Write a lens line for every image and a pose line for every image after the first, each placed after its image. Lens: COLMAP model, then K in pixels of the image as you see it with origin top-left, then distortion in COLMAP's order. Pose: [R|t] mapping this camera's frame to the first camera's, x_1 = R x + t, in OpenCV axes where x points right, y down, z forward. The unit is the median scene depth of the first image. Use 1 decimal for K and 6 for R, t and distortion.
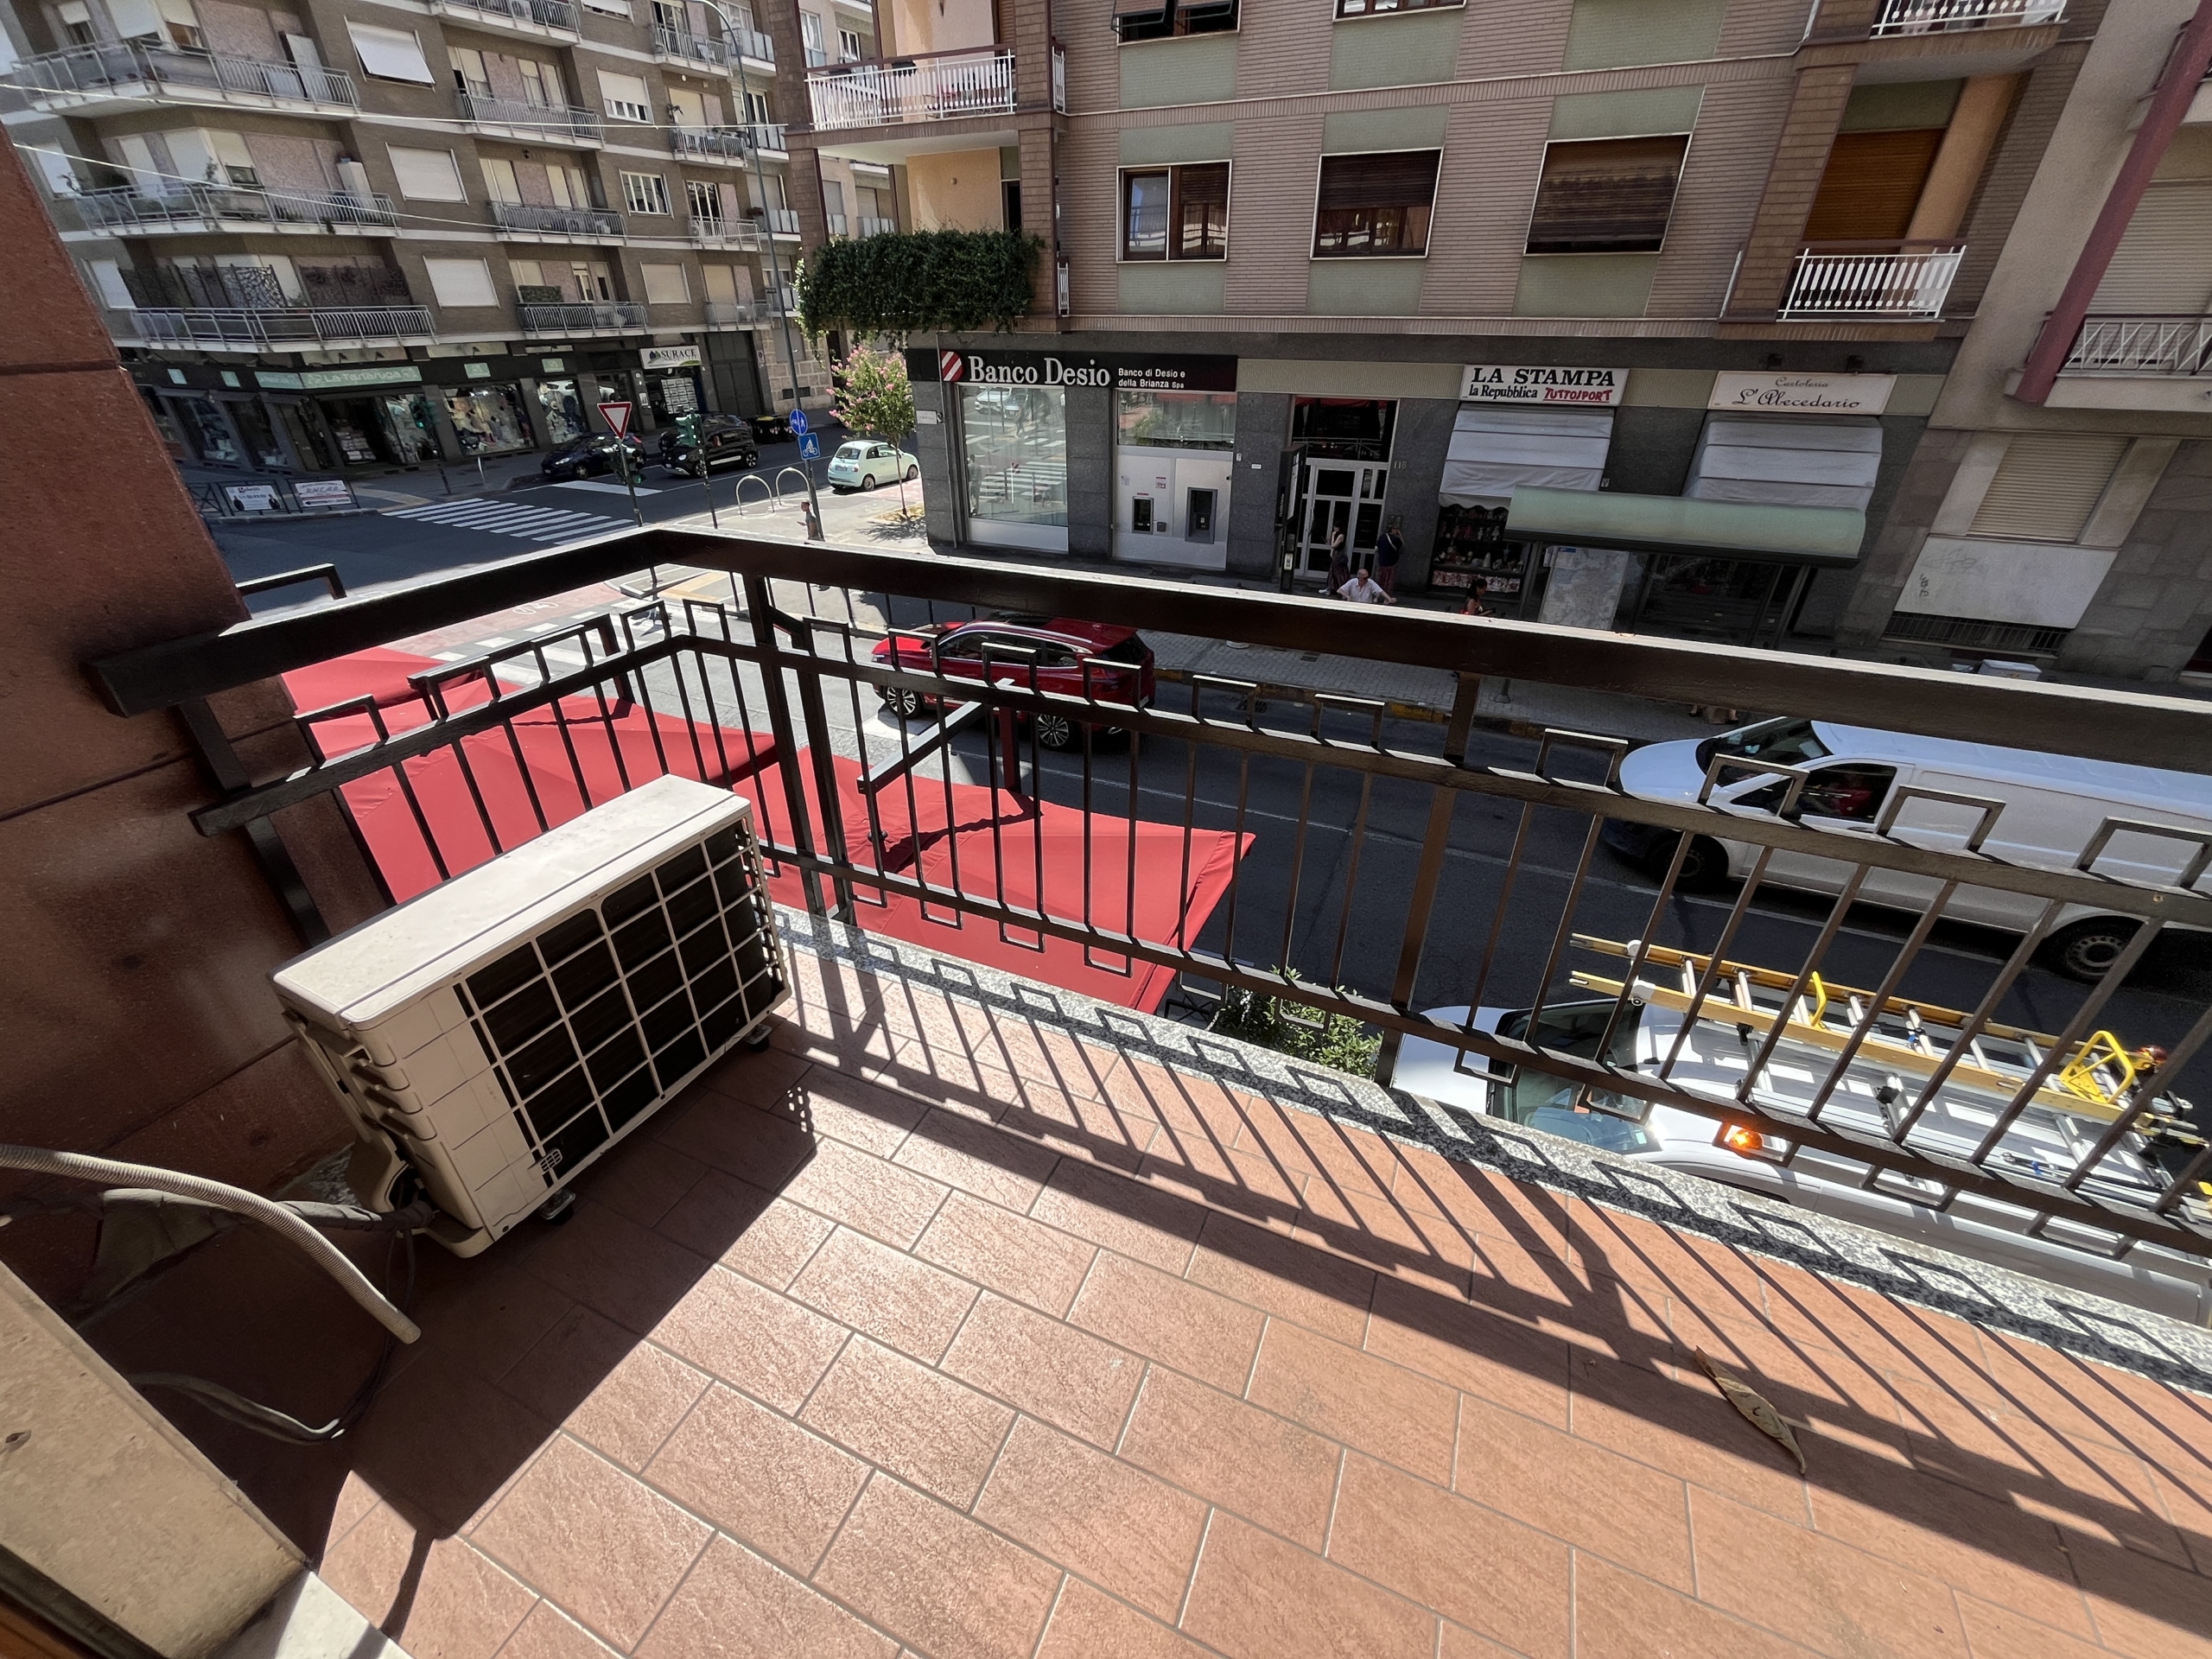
lens RADIAL K [[893.0, 0, 1101.6], [0, 893.0, 832.1], [0, 0, 1]] dist [-0.003612, 0.000350]
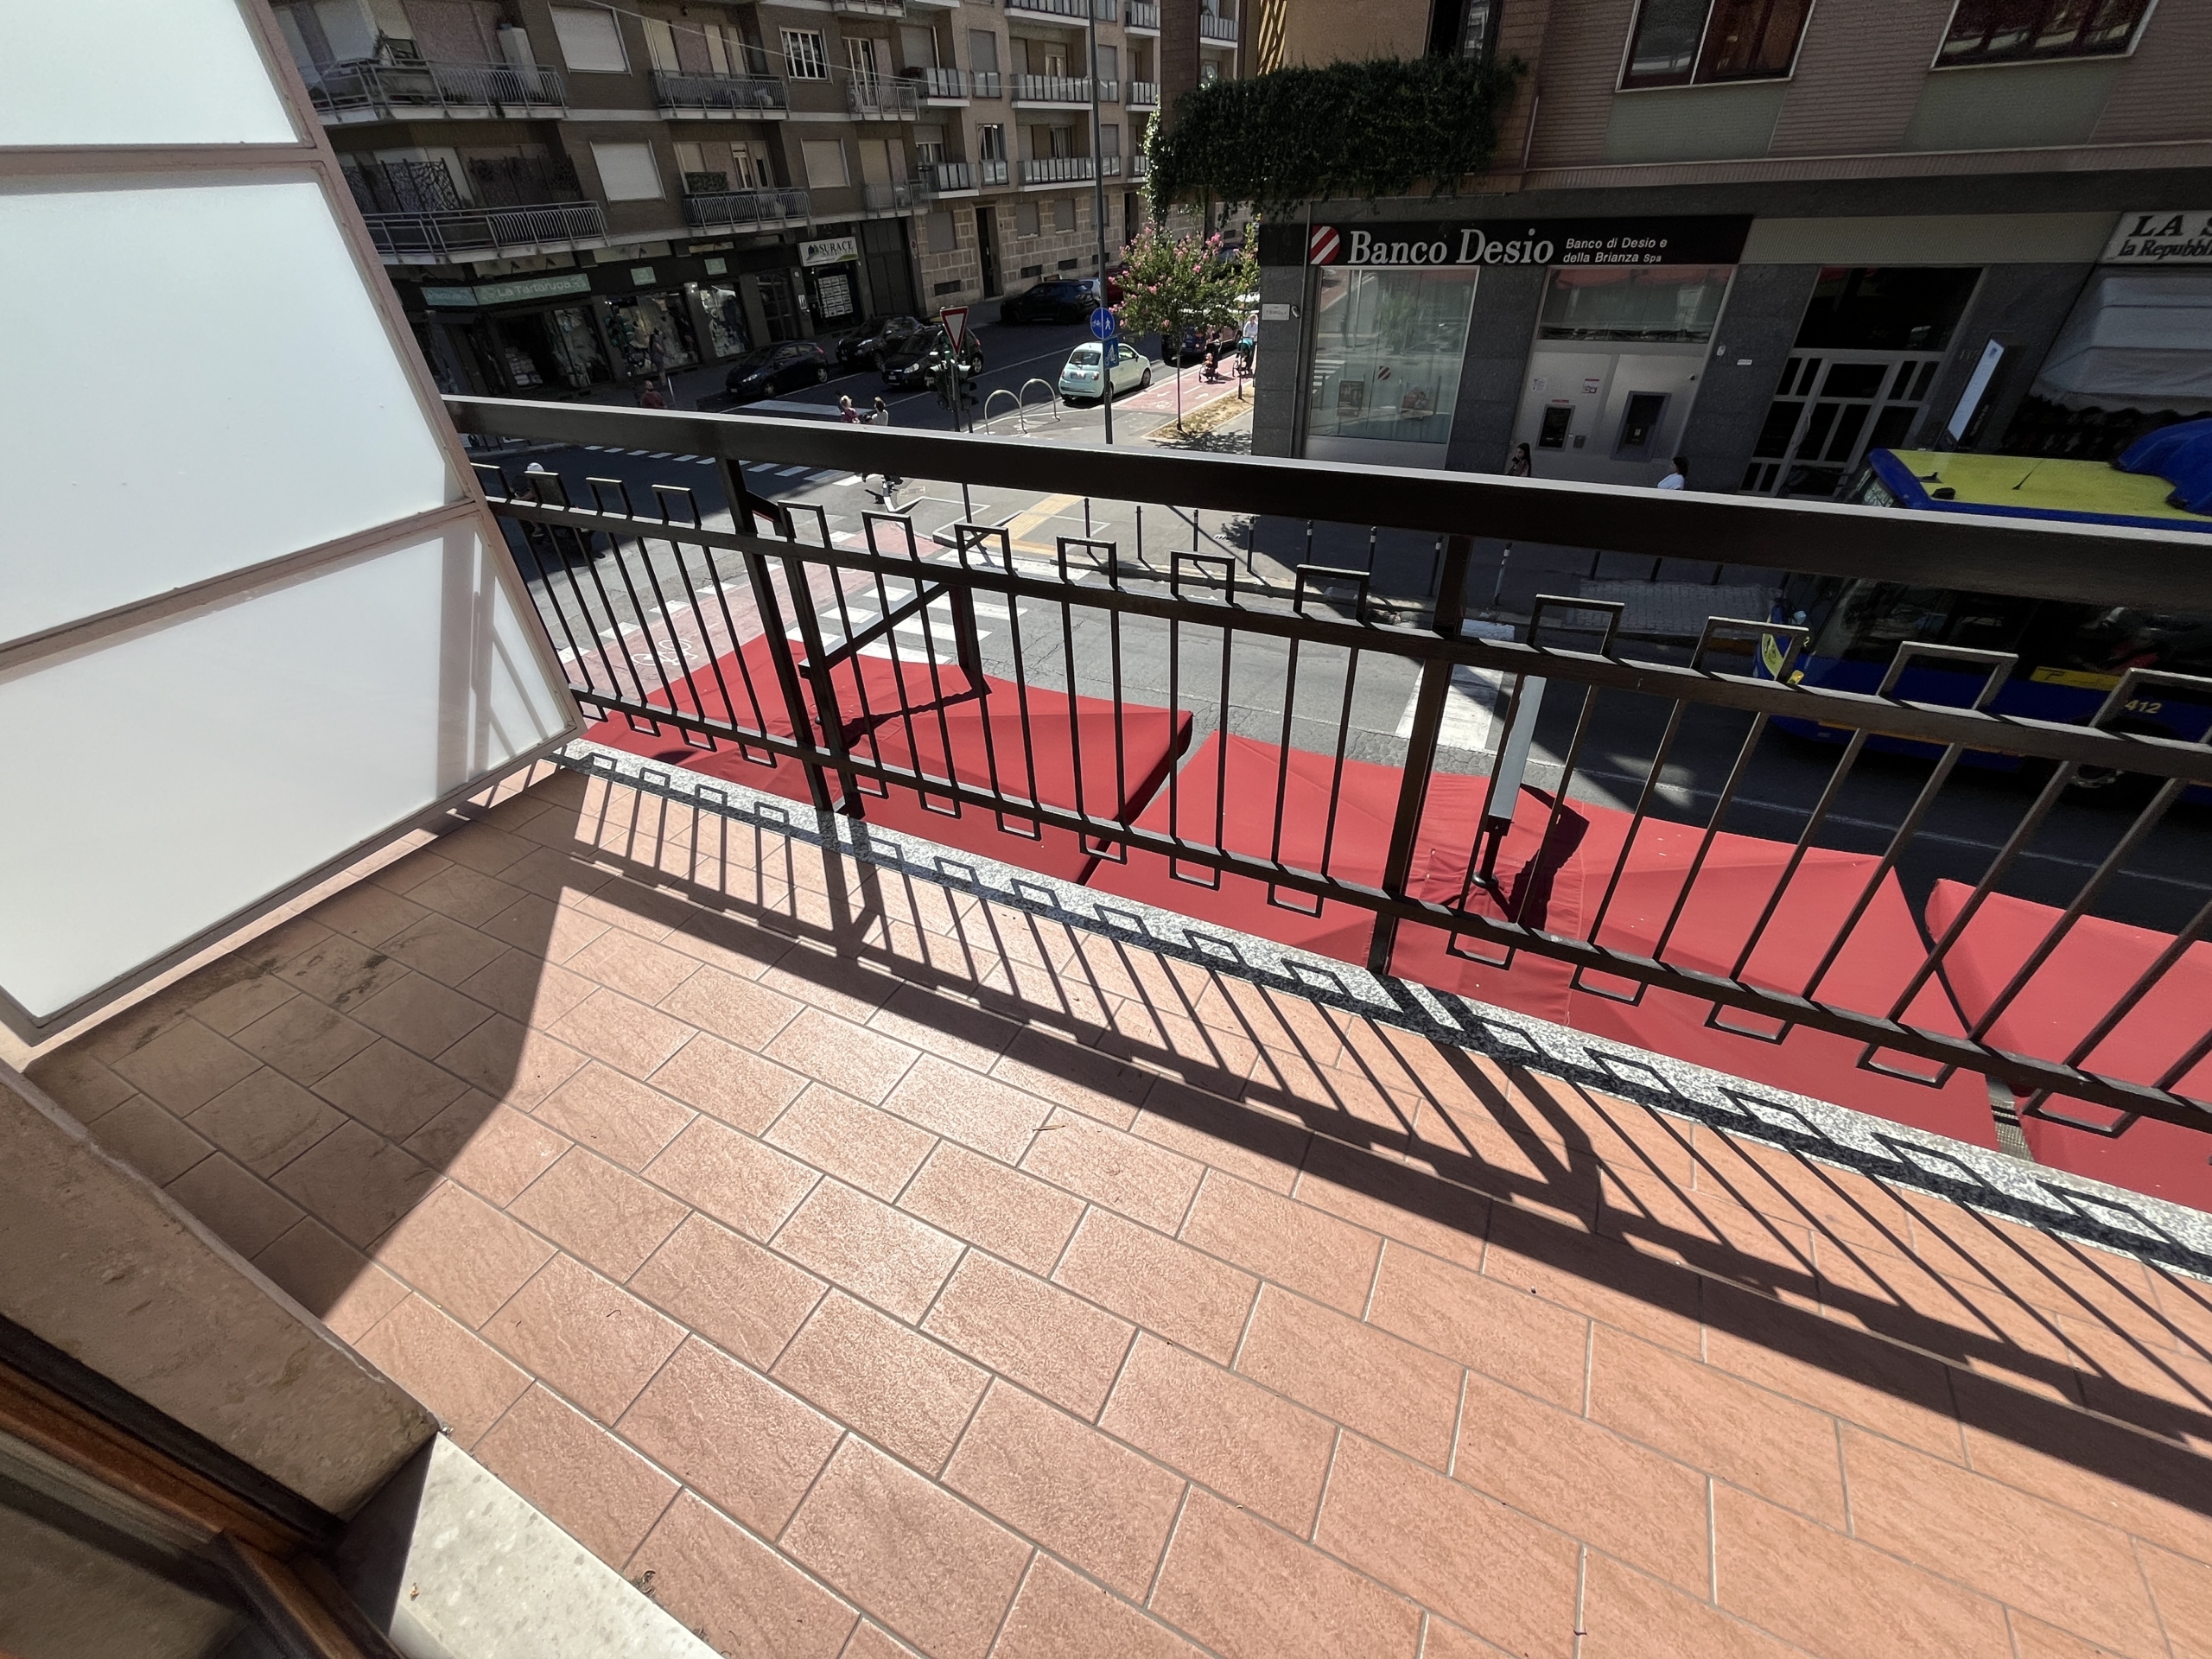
lens RADIAL K [[893.0, 0, 1094.0], [0, 893.0, 823.1], [0, 0, 1]] dist [-0.003612, 0.000350]
pose [[0.998630, -0.010737, -0.051218, -0.430470], [0.015414, 0.995657, 0.091811, -0.099421], [0.050010, -0.092475, 0.994458, 0.175518]]
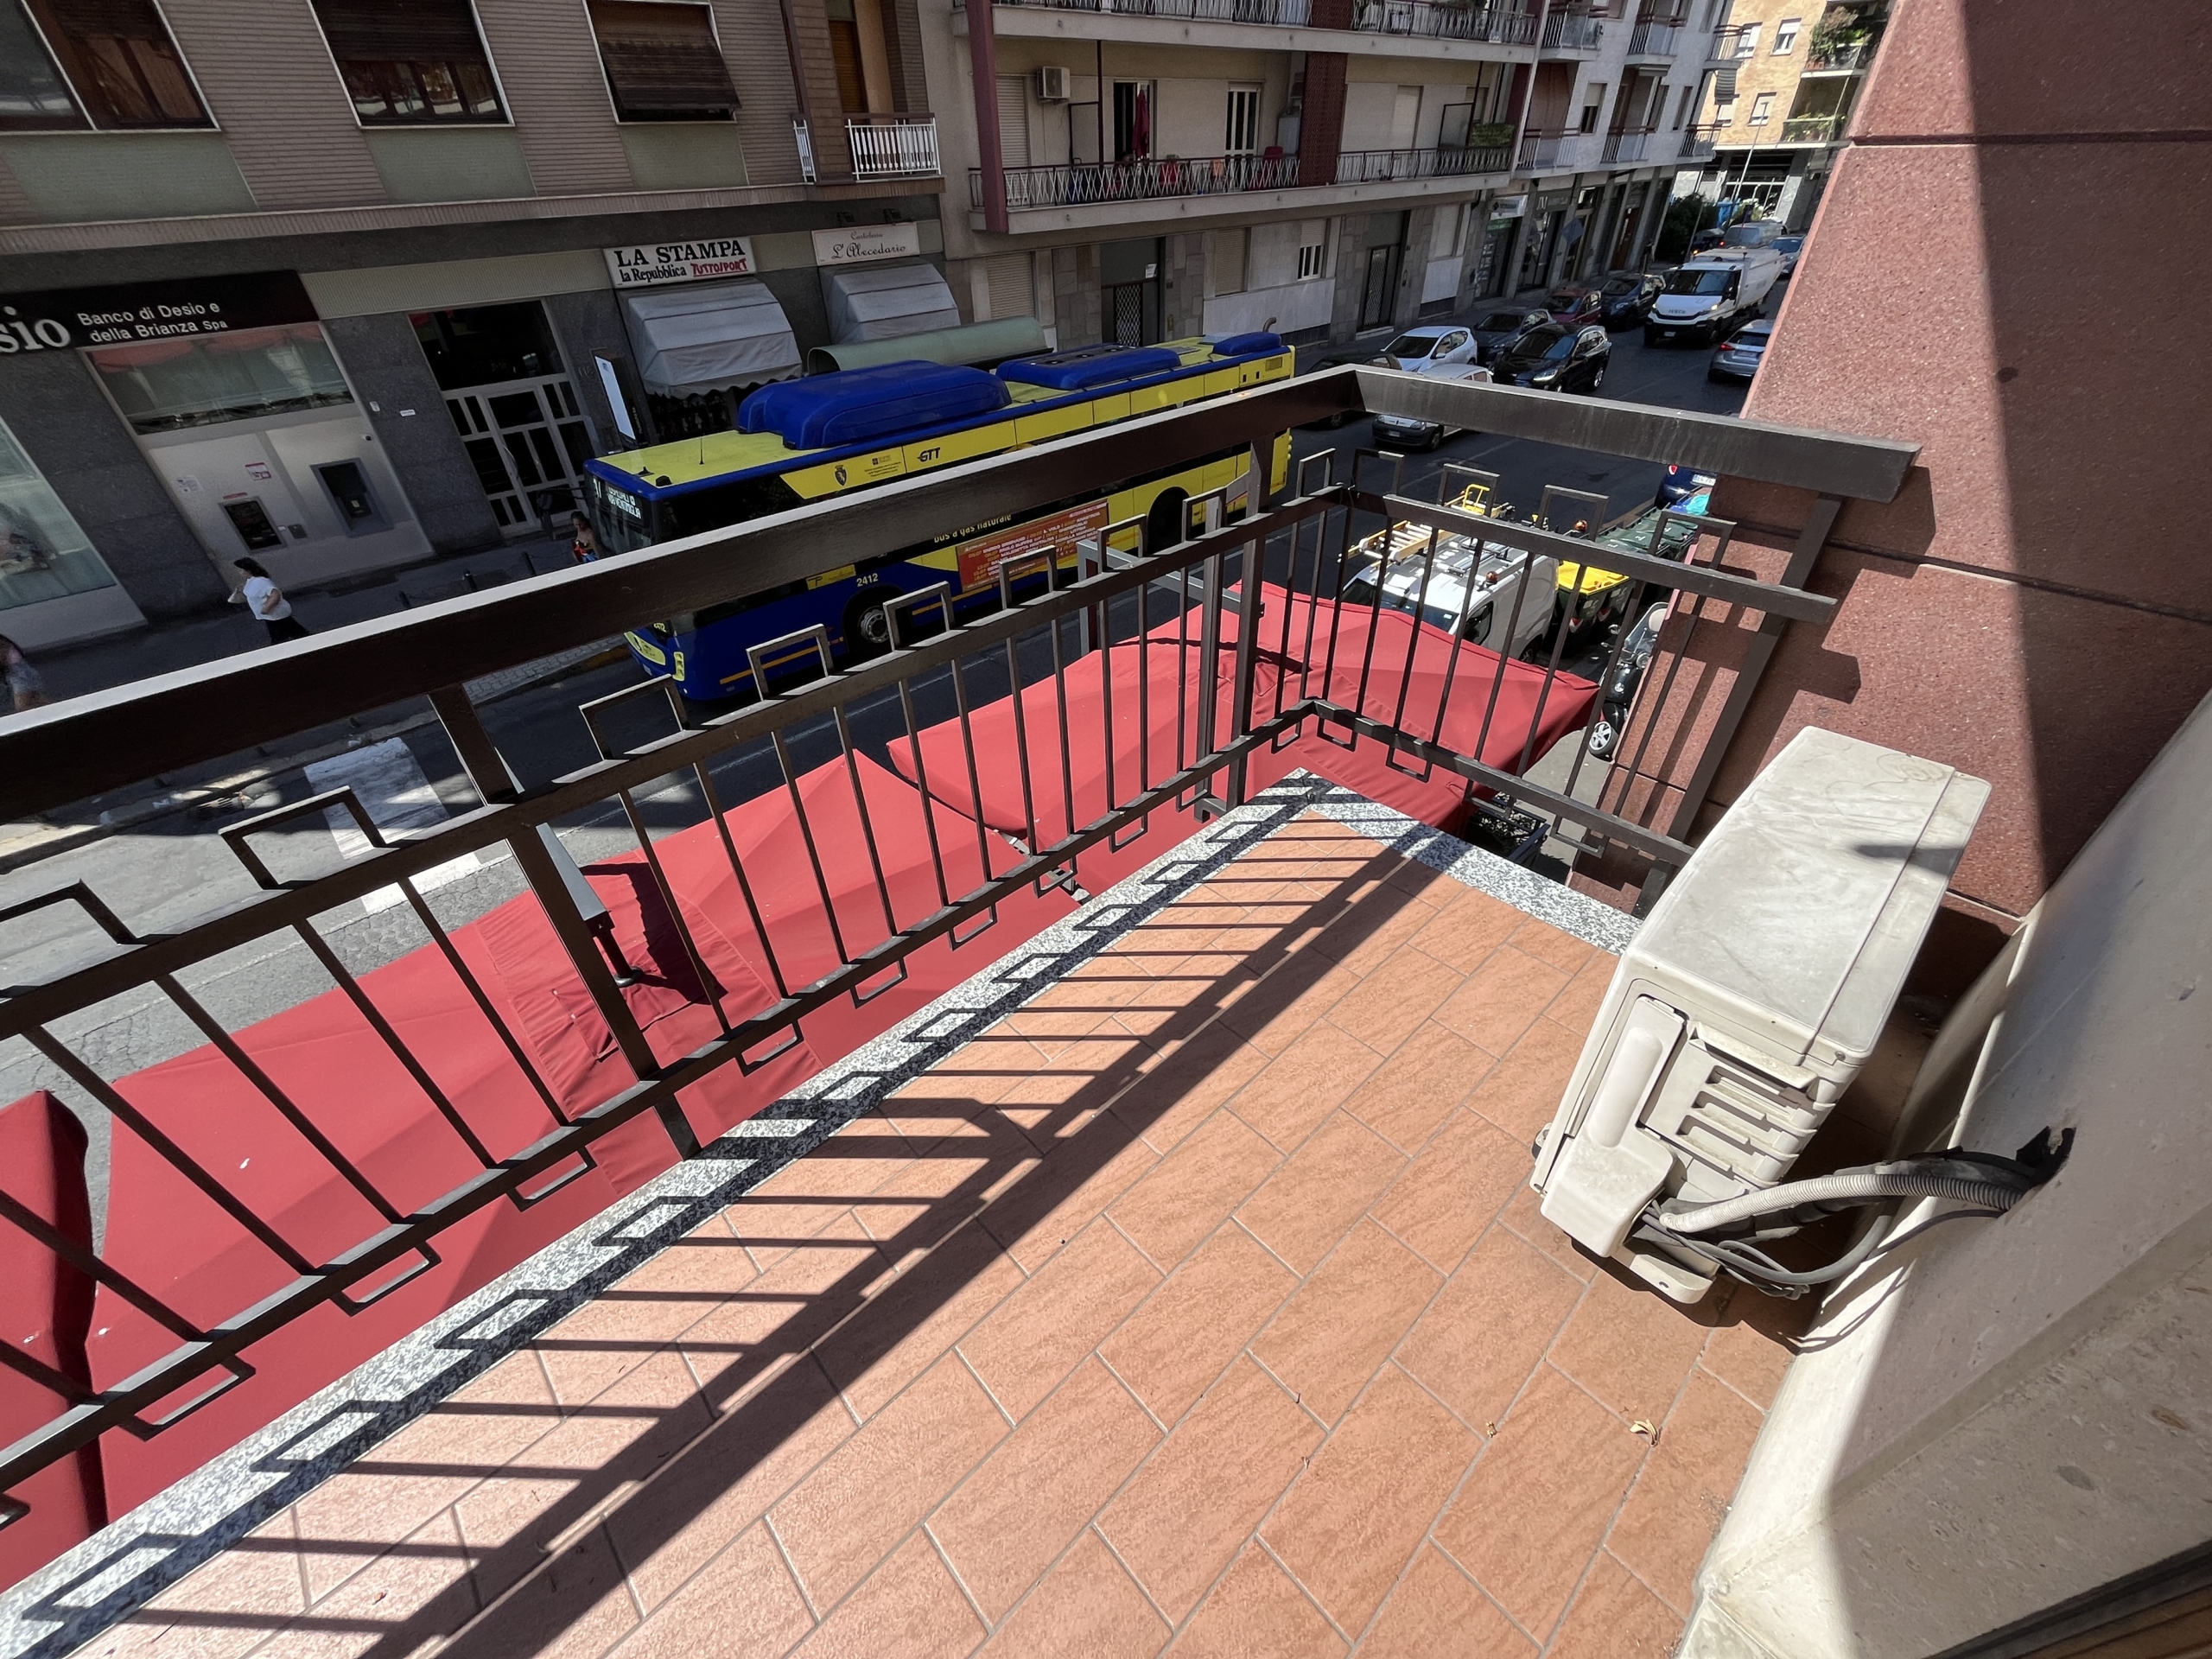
lens RADIAL K [[893.0, 0, 1105.8], [0, 893.0, 831.6], [0, 0, 1]] dist [-0.003612, 0.000350]
pose [[0.382899, -0.565964, 0.730118, -0.432289], [0.500760, 0.791319, 0.350790, -0.104039], [-0.776291, 0.231297, 0.586408, 0.183703]]
